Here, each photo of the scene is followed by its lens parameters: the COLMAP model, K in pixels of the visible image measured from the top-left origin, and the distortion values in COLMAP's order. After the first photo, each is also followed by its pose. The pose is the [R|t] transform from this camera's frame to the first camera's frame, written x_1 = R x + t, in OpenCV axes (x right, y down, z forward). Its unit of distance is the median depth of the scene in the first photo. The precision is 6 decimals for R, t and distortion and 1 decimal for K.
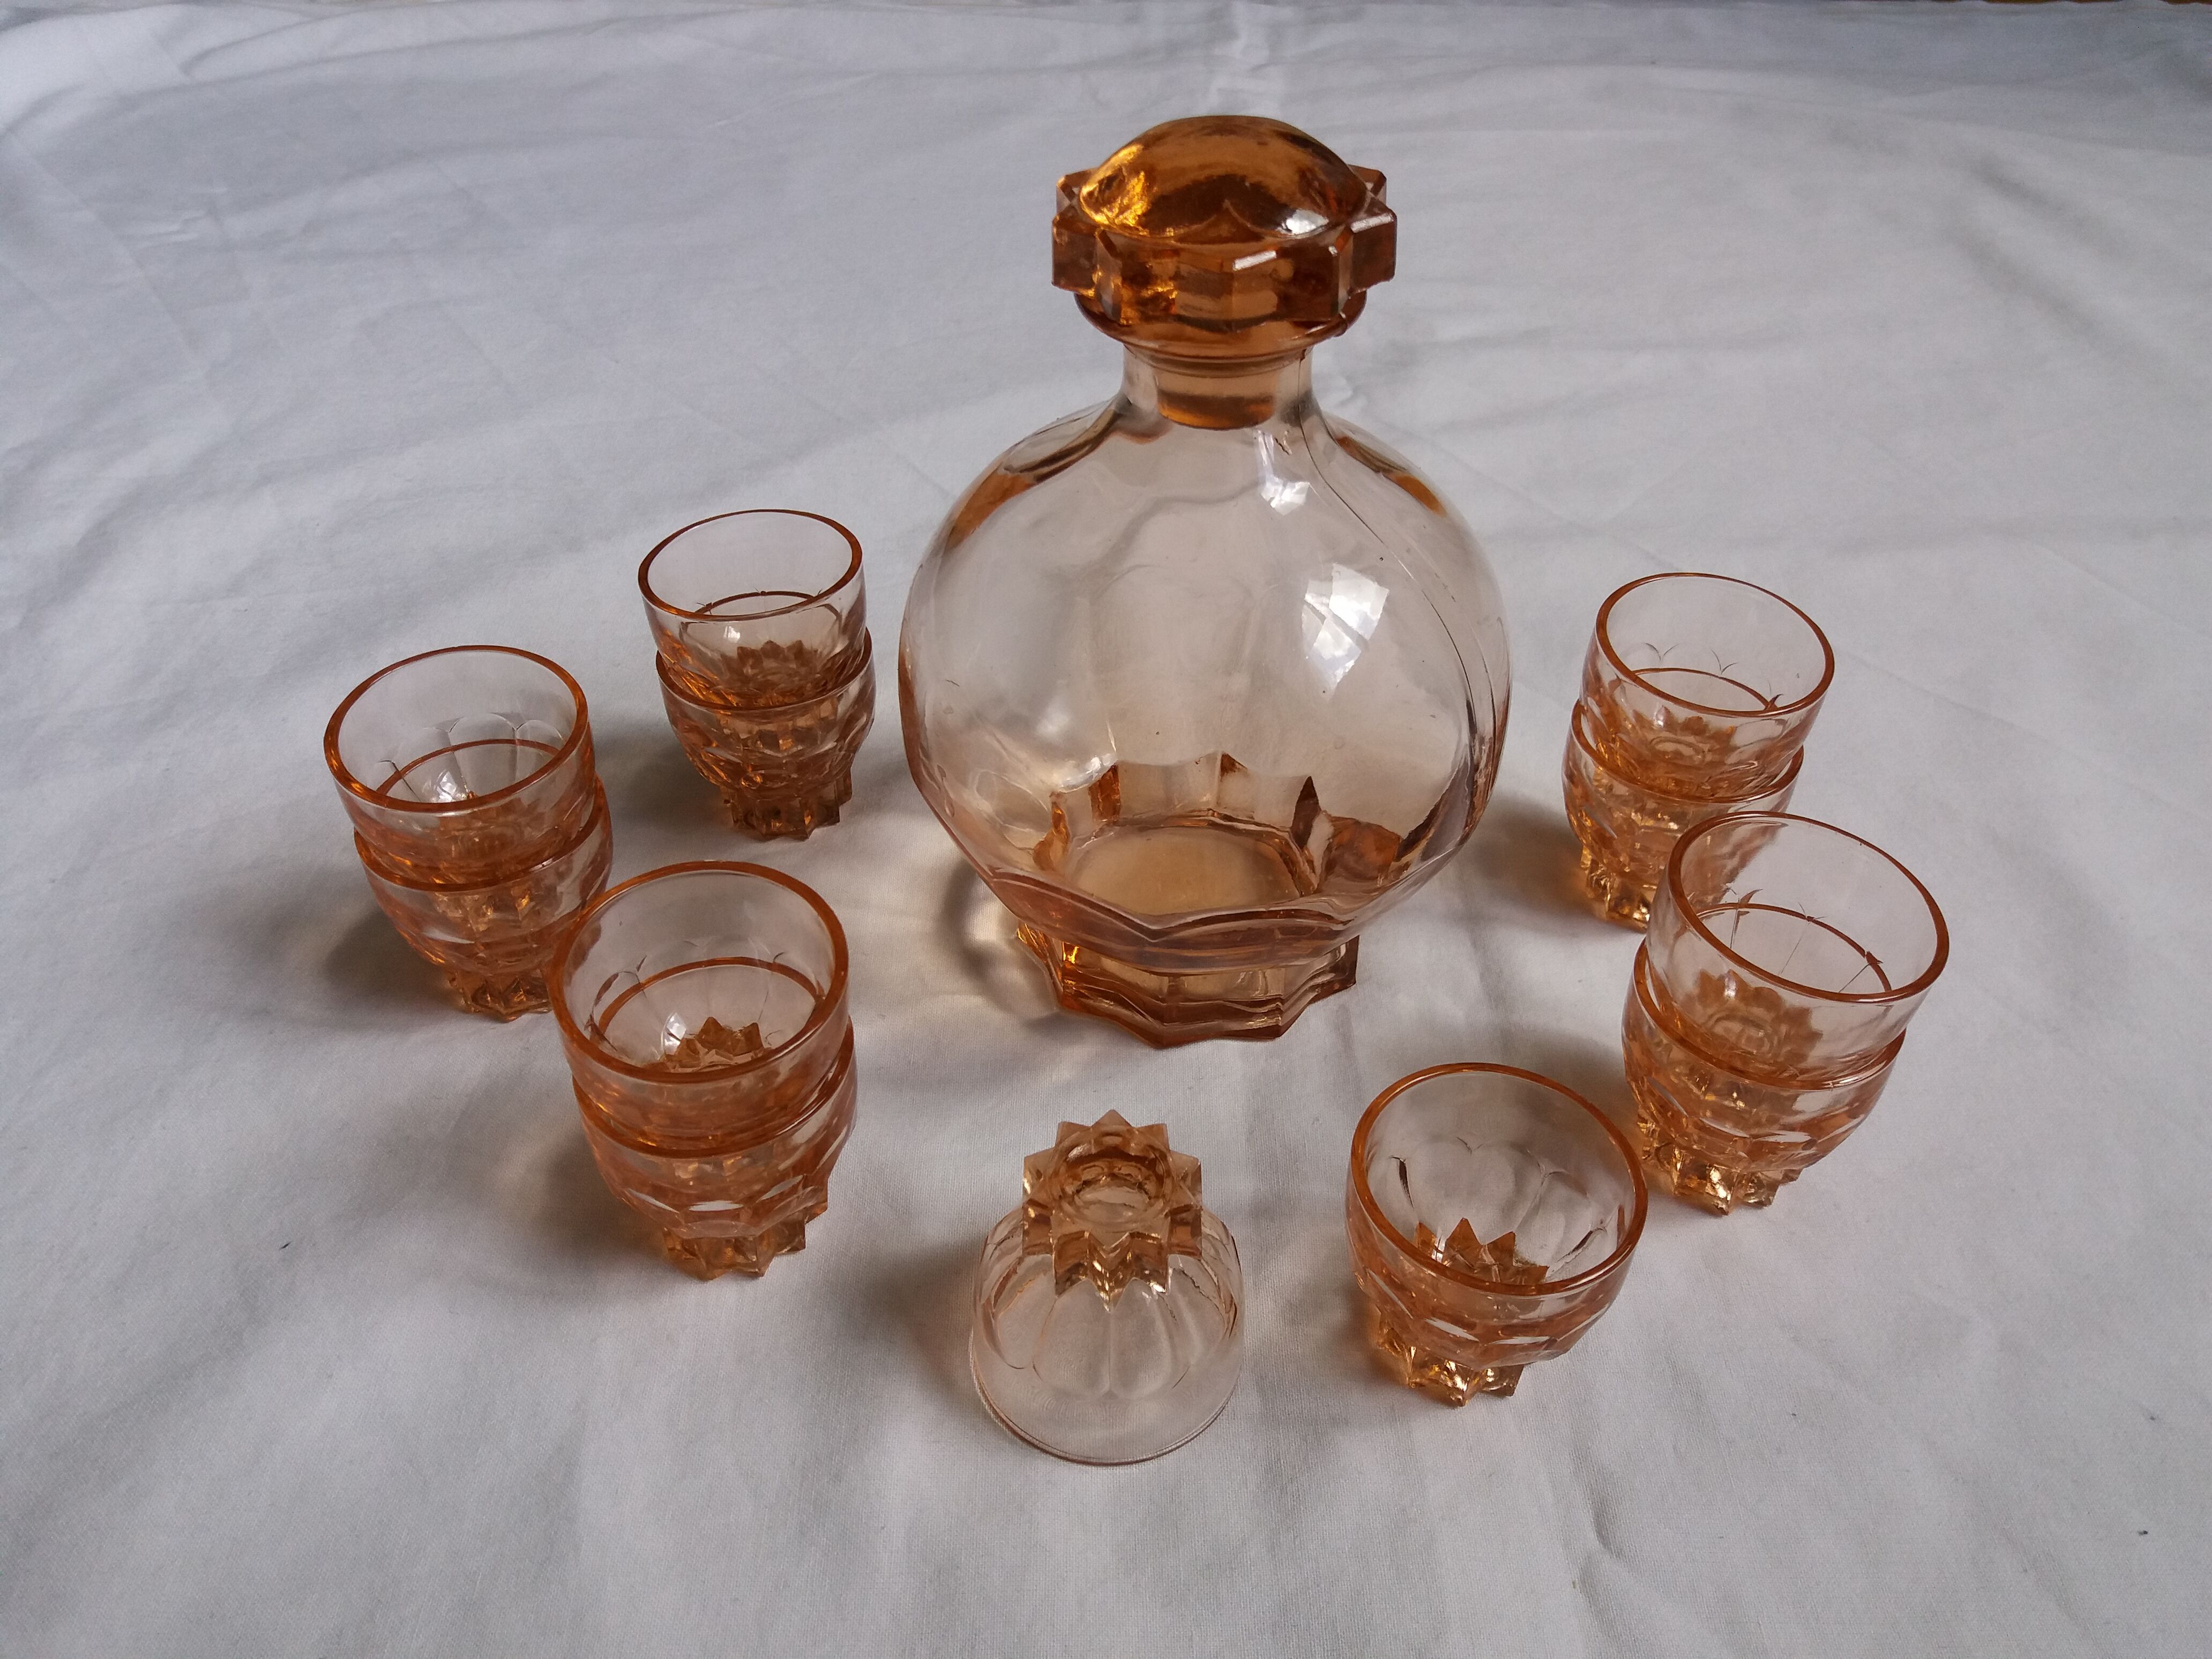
lens RADIAL K [[1782.5, 0, 1106.0], [0, 1782.5, 829.5], [0, 0, 1]] dist [0.057921, -0.122961]
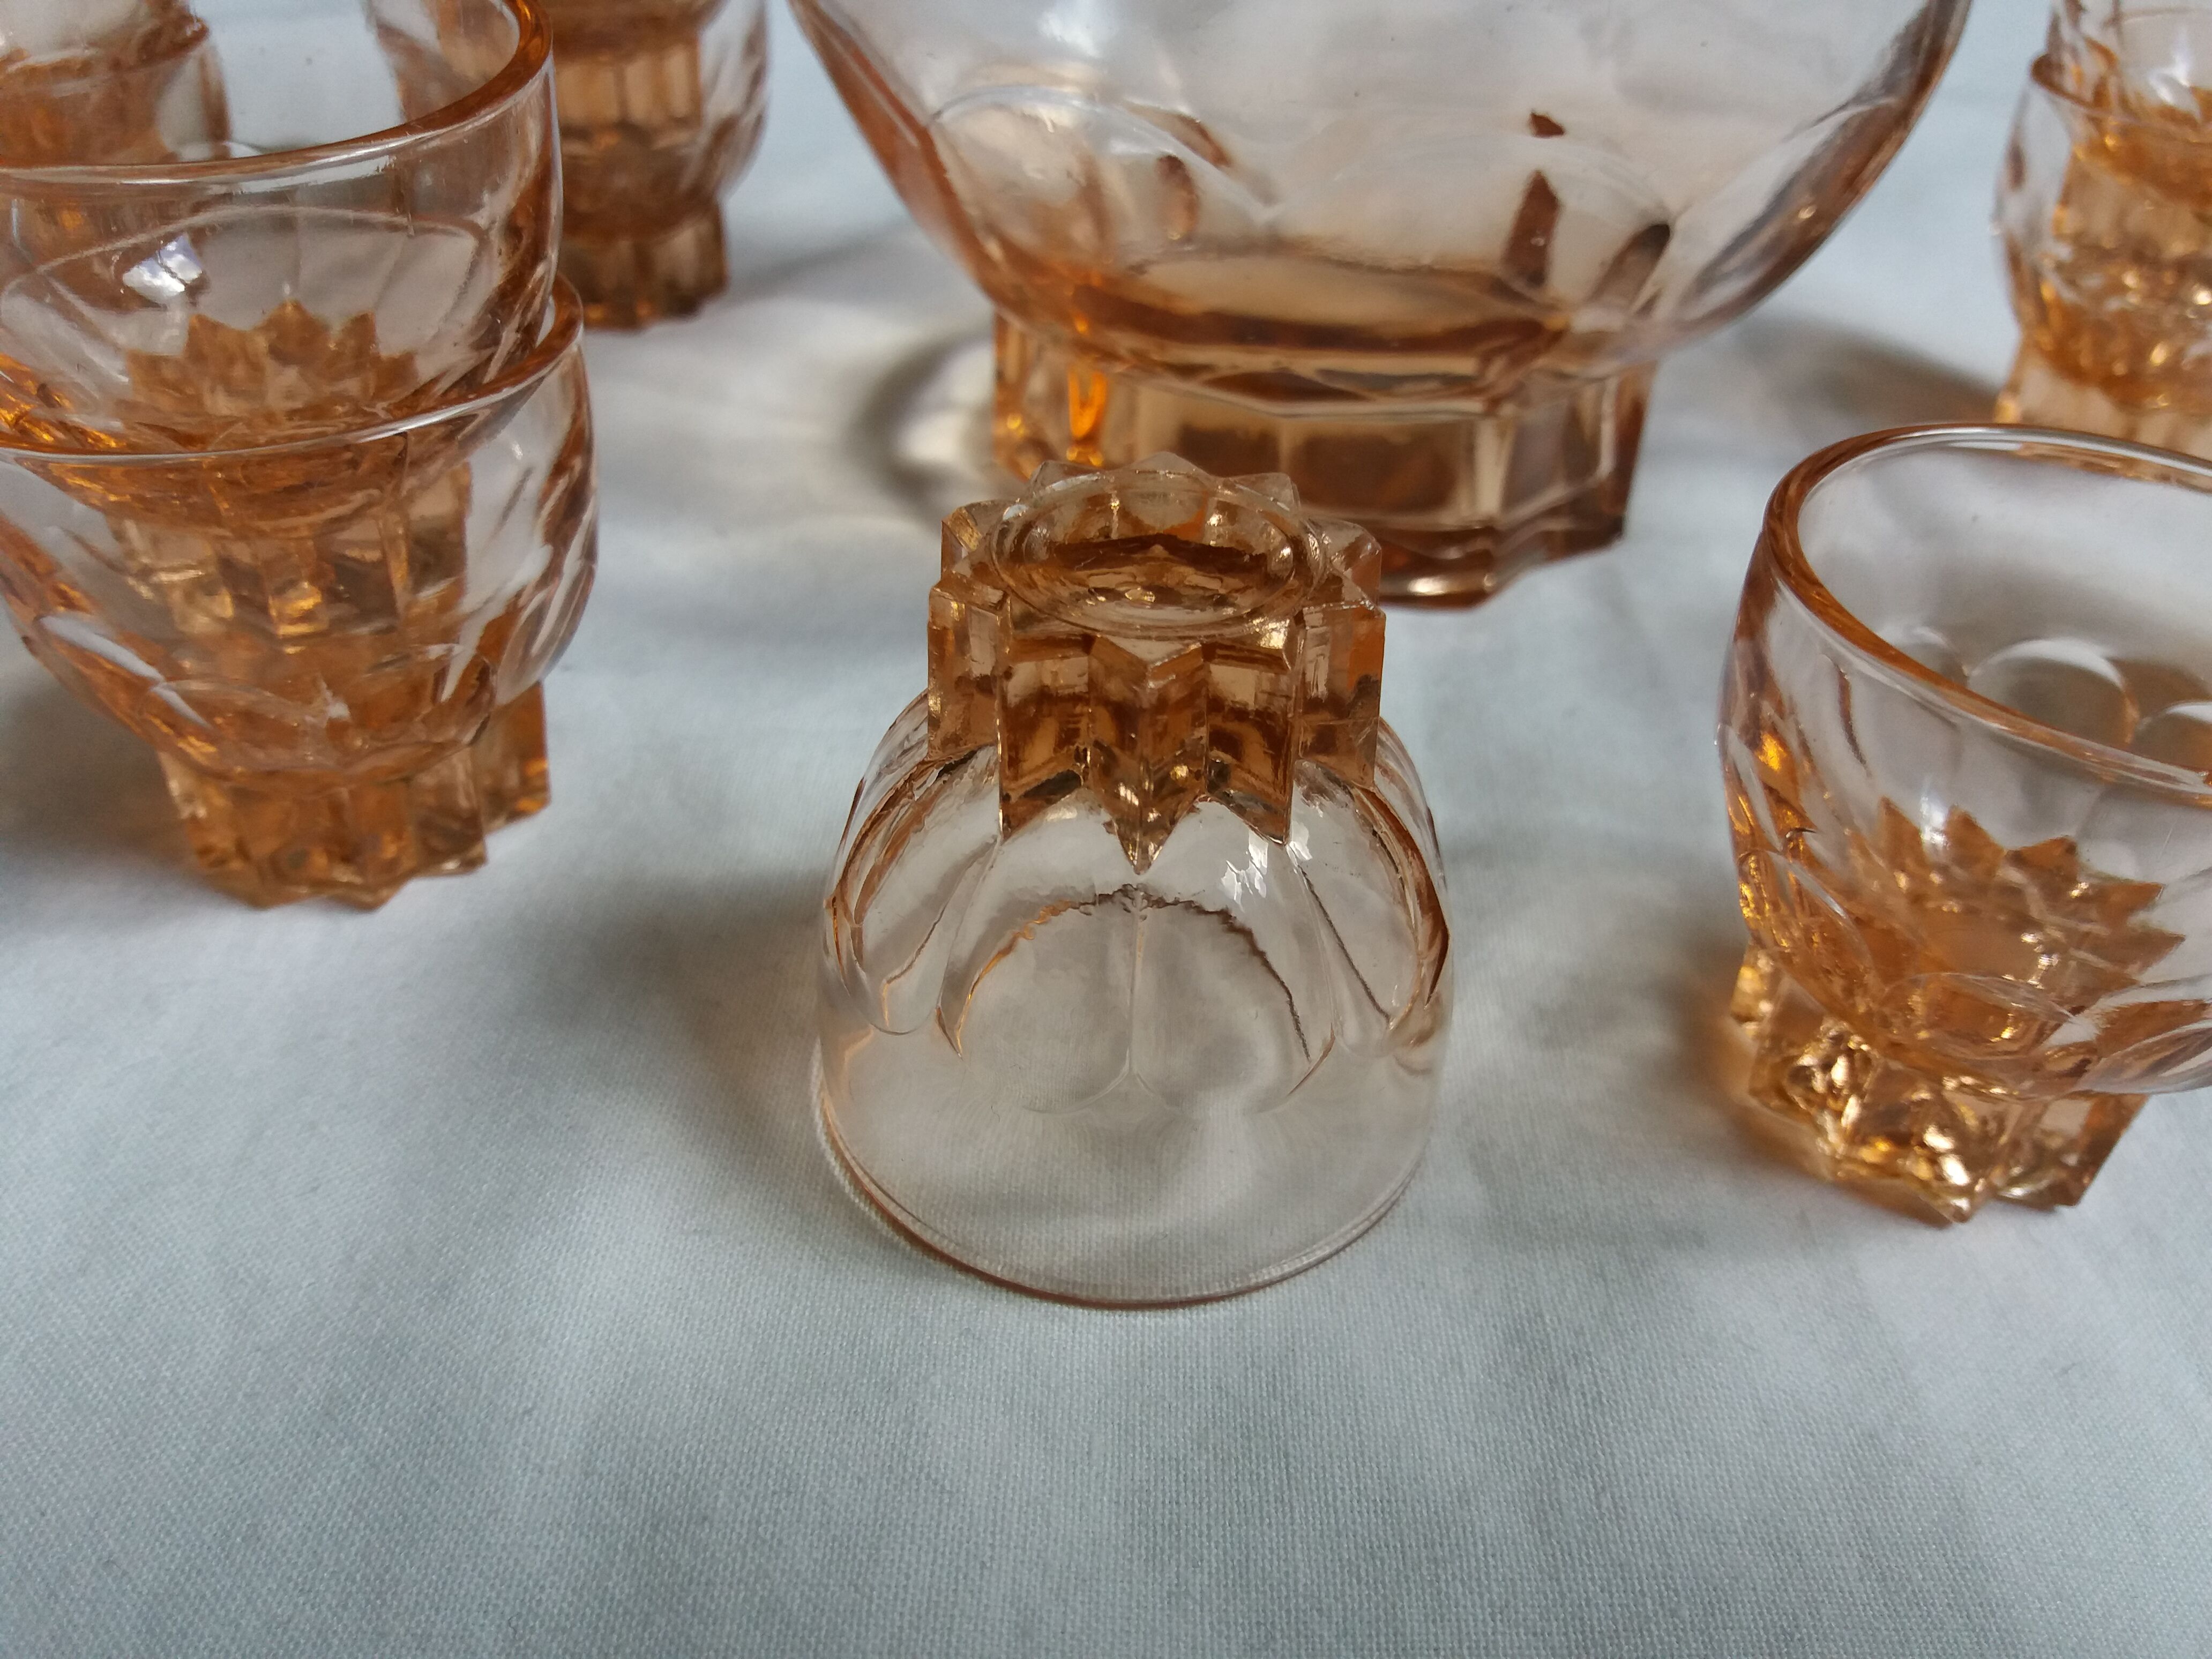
lens RADIAL K [[1899.0, 0, 1106.0], [0, 1899.0, 829.5], [0, 0, 1]] dist [-0.030855, -0.001006]
pose [[0.998596, 0.050581, -0.015727, 0.000389], [-0.051264, 0.997599, -0.046566, 0.250055], [0.013334, 0.047307, 0.998791, 0.531377]]
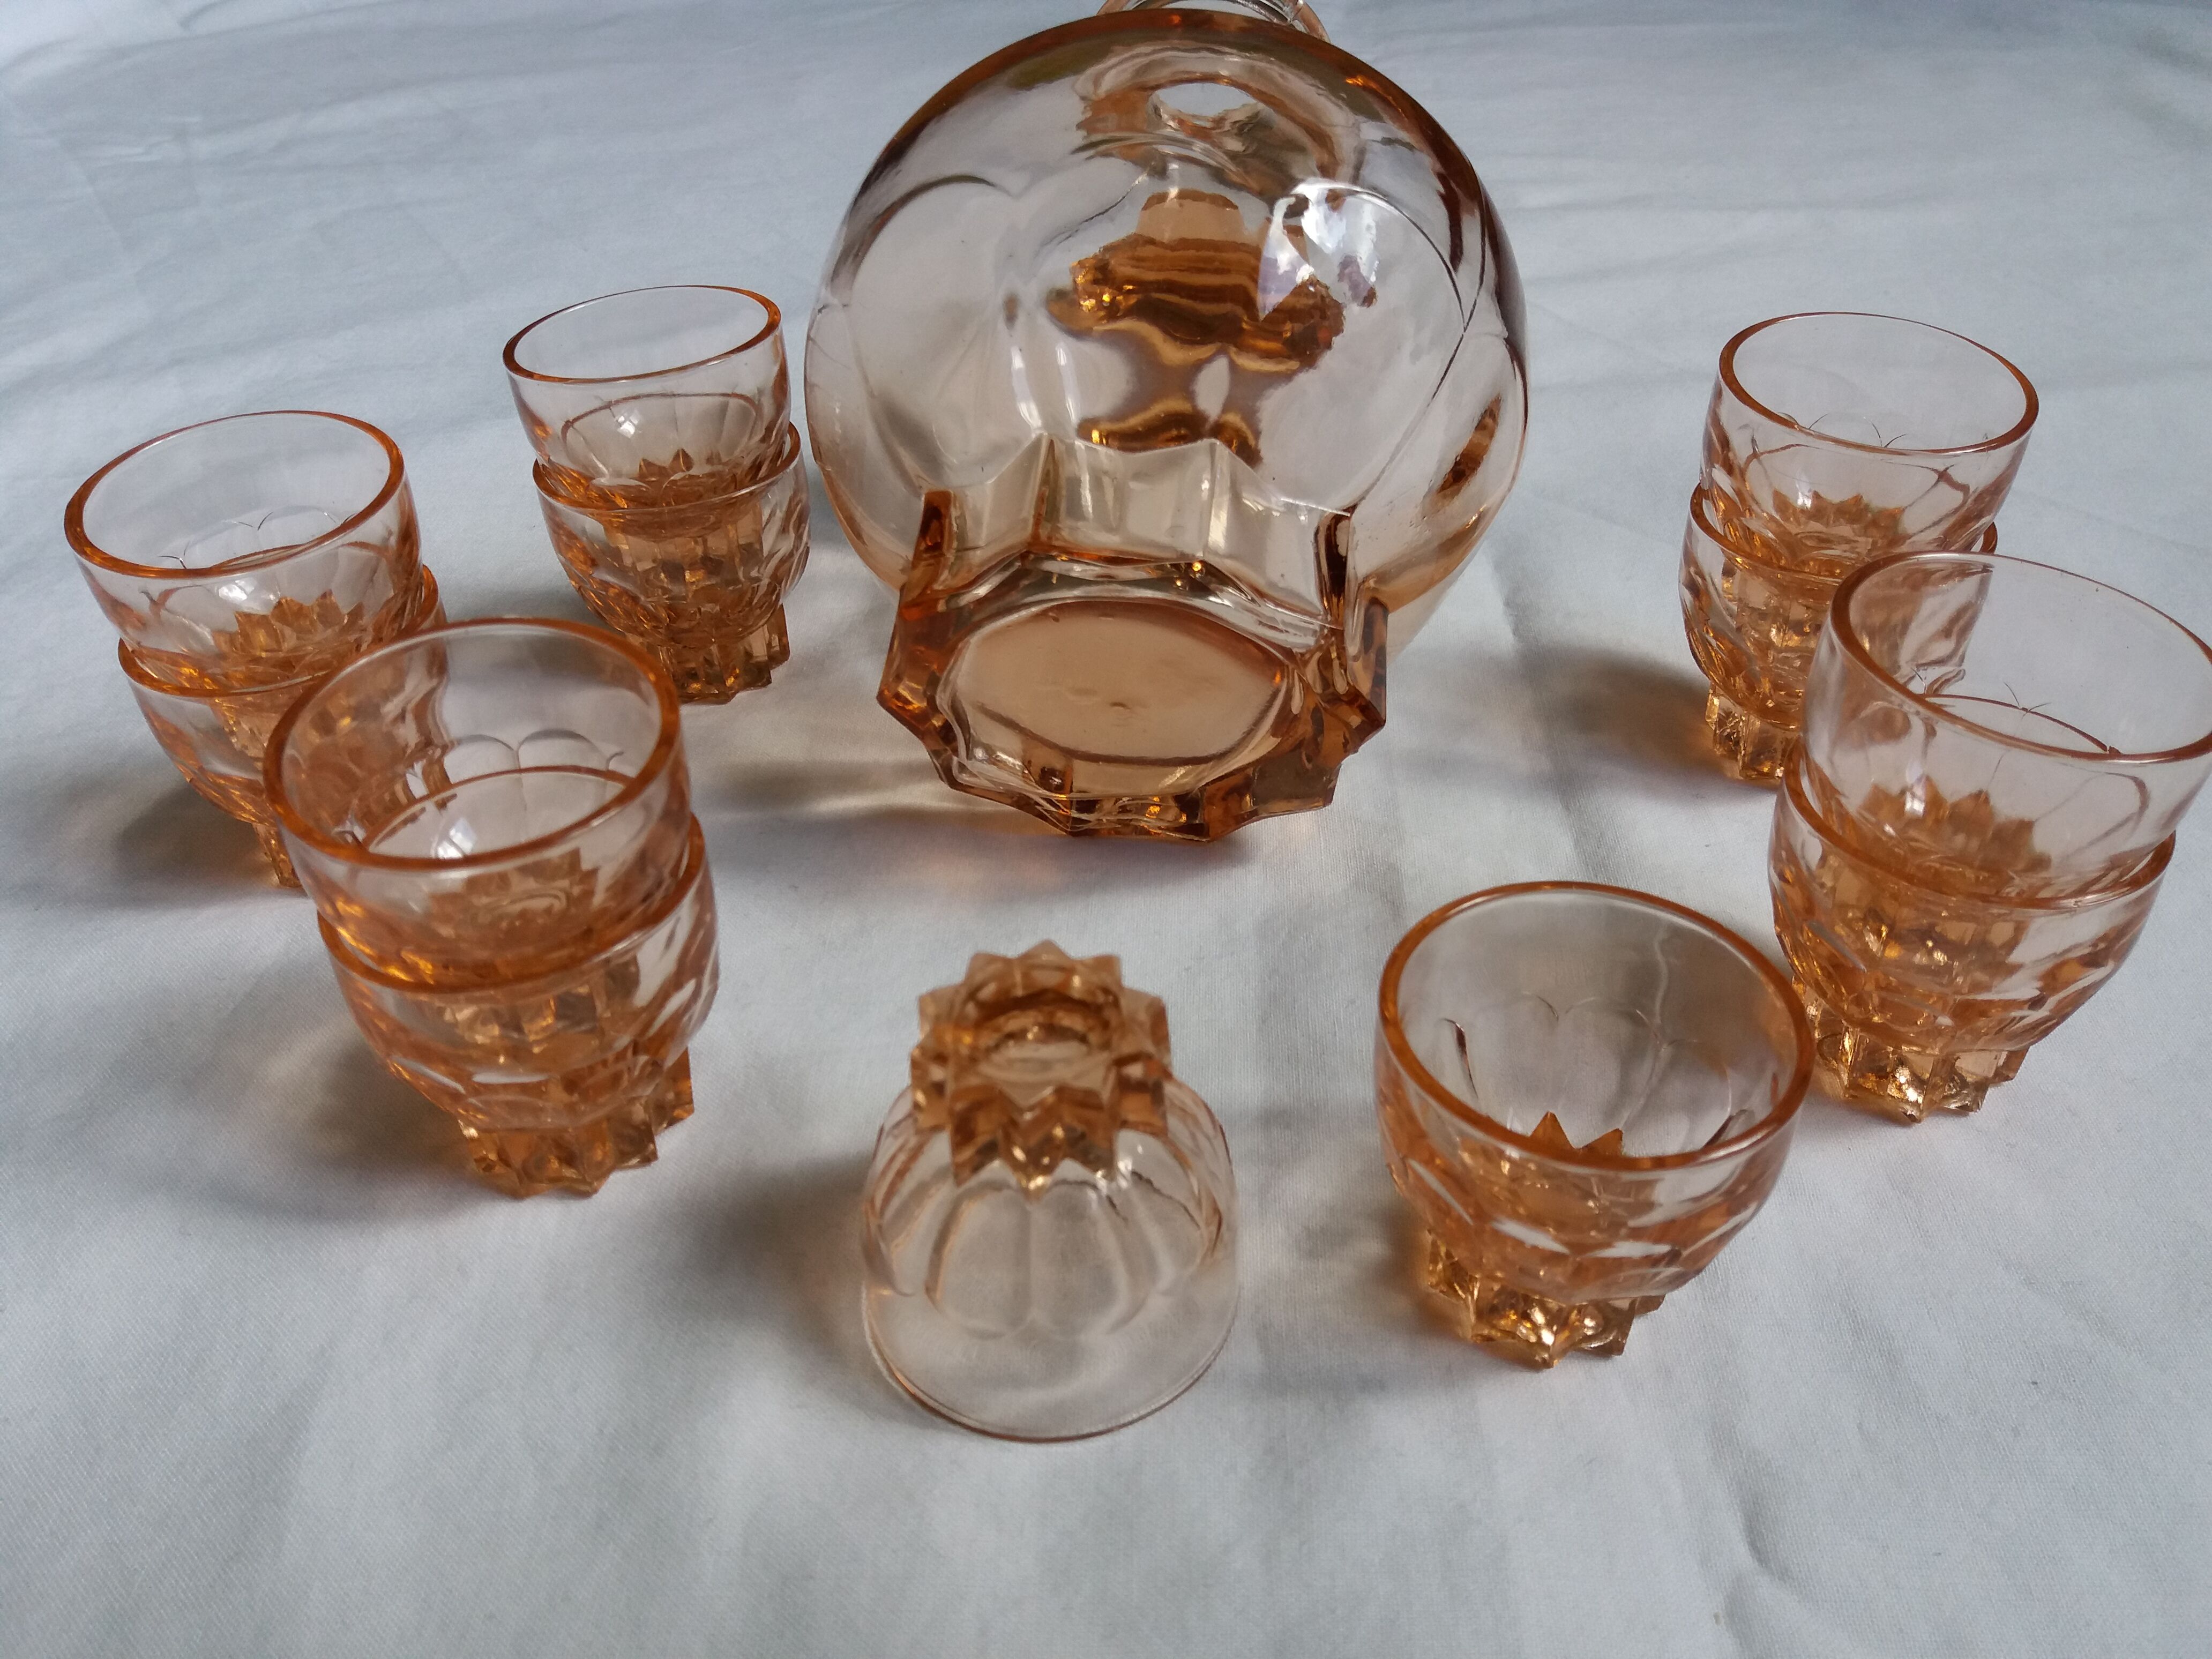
lens RADIAL K [[1818.2, 0, 1106.0], [0, 1818.2, 829.5], [0, 0, 1]] dist [-0.000715, -0.006180]
pose [[0.998631, -0.002992, -0.052230, 0.060828], [0.000387, 0.998758, -0.049813, 0.140945], [0.052315, 0.049725, 0.997392, 0.260410]]
